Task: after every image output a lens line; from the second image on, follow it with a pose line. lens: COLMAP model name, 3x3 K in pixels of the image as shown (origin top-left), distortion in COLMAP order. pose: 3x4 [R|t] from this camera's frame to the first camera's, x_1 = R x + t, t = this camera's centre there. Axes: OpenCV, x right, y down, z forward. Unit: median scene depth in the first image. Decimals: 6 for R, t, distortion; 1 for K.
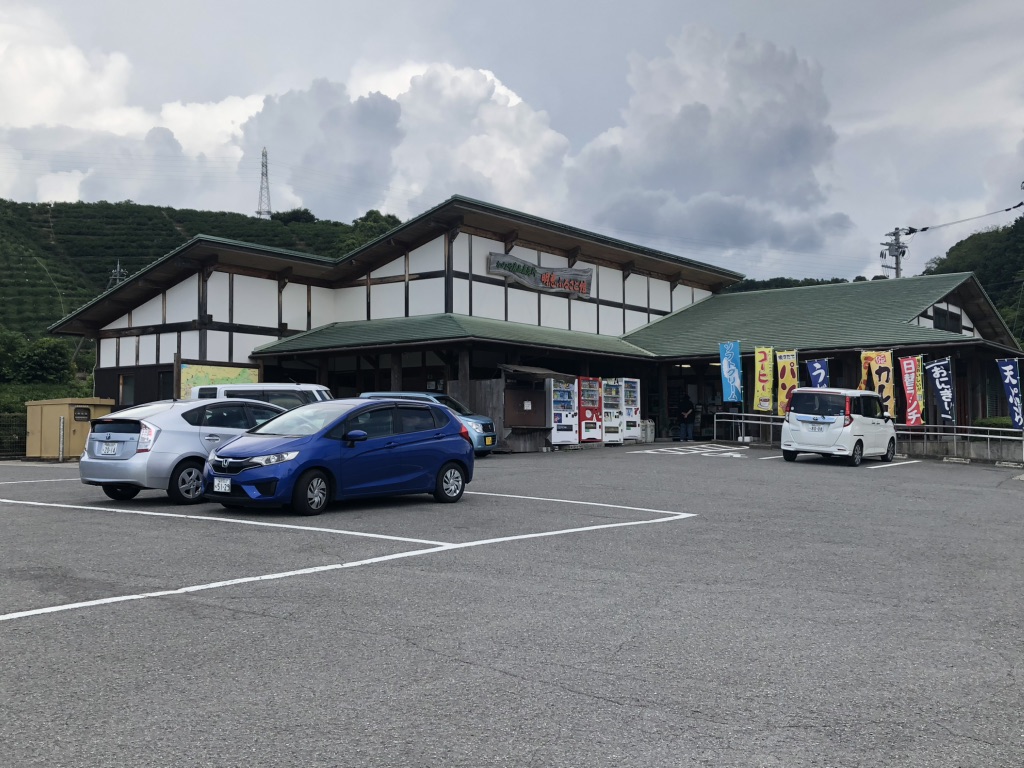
lens RADIAL K [[1132.9, 0, 511.7], [0, 1132.9, 382.9], [0, 0, 1]] dist [0.214854, -0.724022]
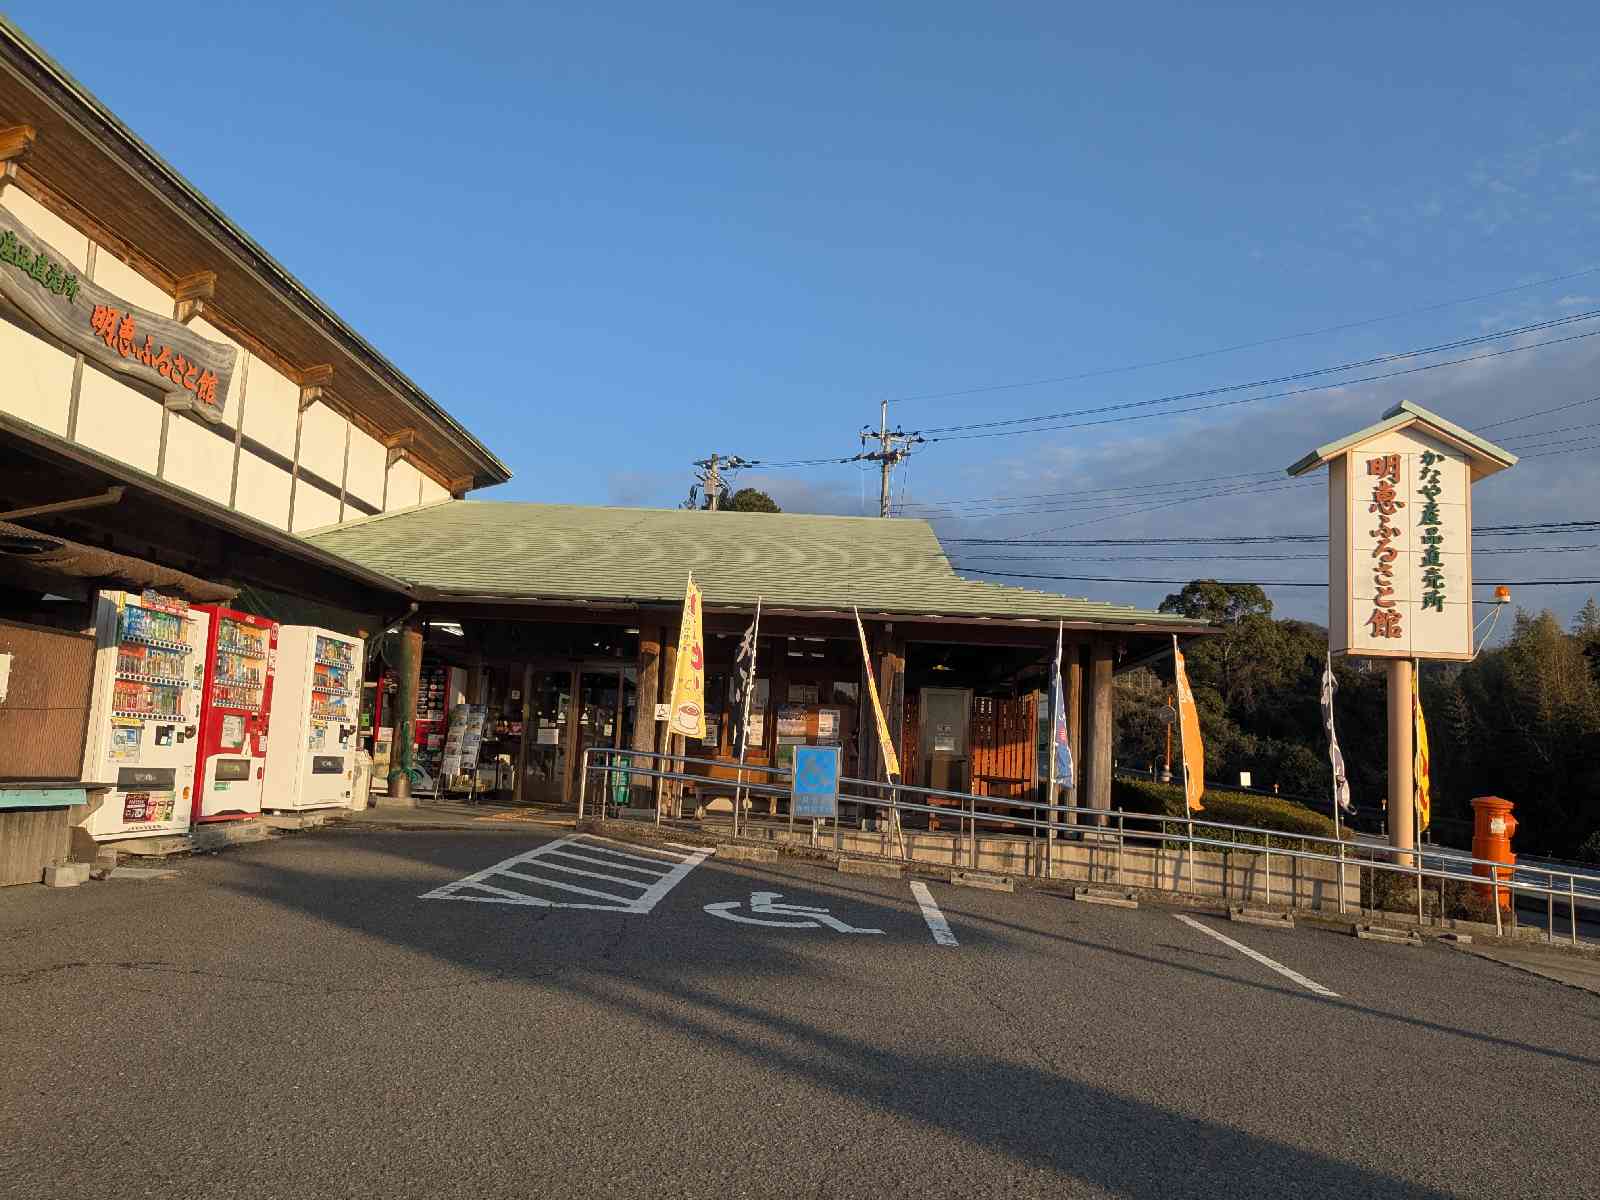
lens RADIAL K [[1270.7, 0, 817.2], [0, 1270.7, 610.5], [0, 0, 1]] dist [0.069033, -0.085232]
pose [[0.827117, 0.114543, 0.550234, 0.003635], [-0.081315, 0.993100, -0.084500, 0.010707], [-0.556116, 0.025149, 0.830724, 0.590314]]
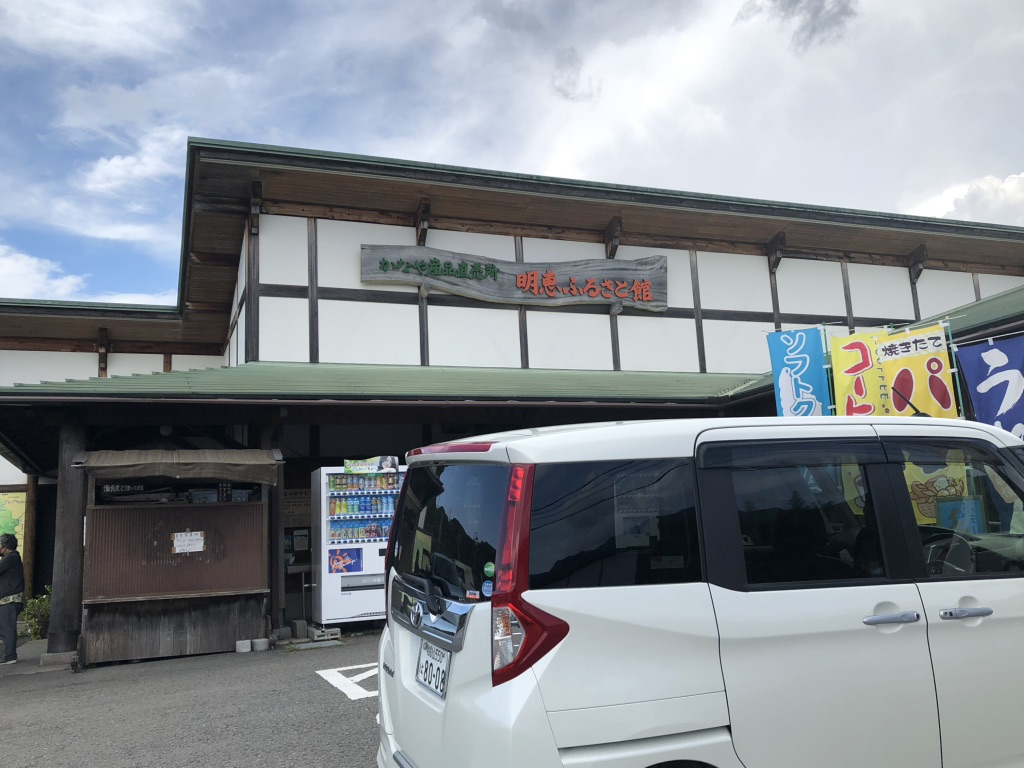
lens RADIAL K [[905.4, 0, 514.1], [0, 905.4, 373.8], [0, 0, 1]] dist [0.127378, -0.326330]
pose [[0.837843, -0.136264, -0.528632, 0.263806], [0.074512, 0.987829, -0.136535, 0.011788], [0.540803, 0.075005, 0.837799, 0.669418]]
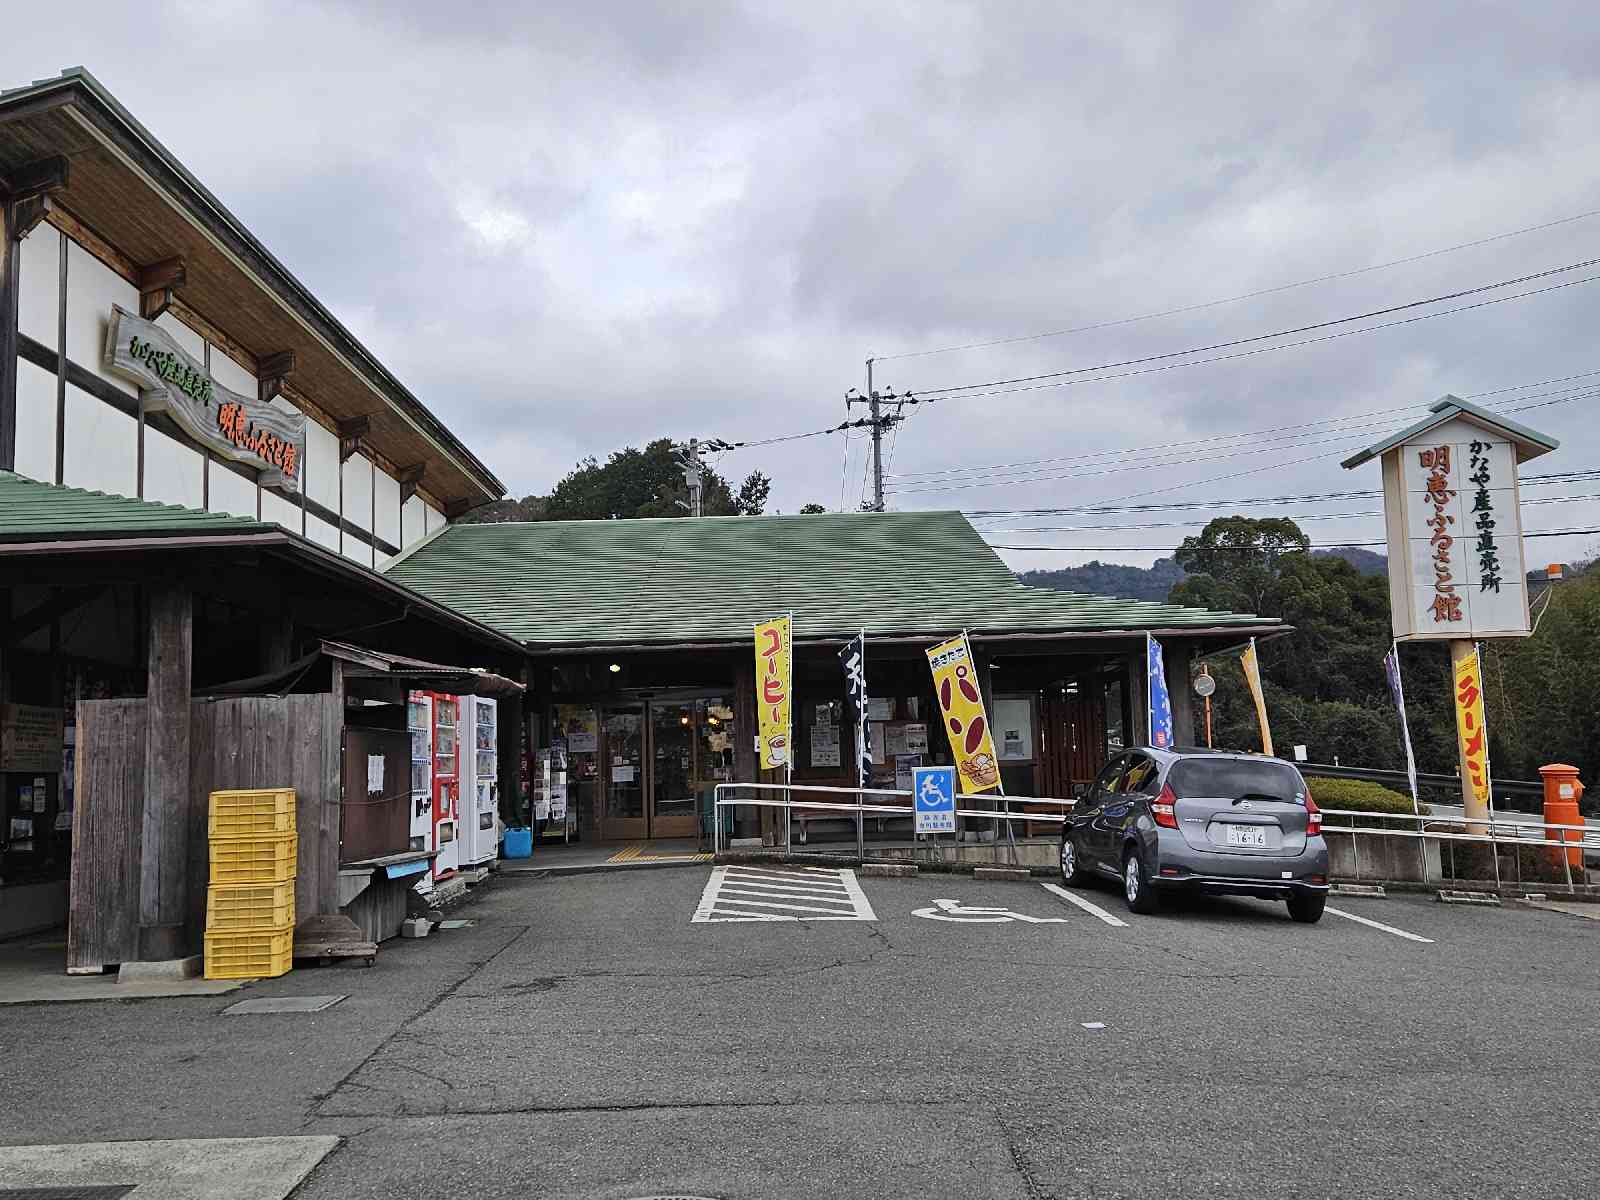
lens RADIAL K [[1598.9, 0, 804.4], [0, 1598.9, 597.6], [0, 0, 1]] dist [0.071576, -0.015712]
pose [[0.810589, 0.045878, 0.583815, -0.125128], [-0.004724, 0.997406, -0.071821, 0.000803], [-0.585596, 0.055459, 0.808704, 0.509061]]
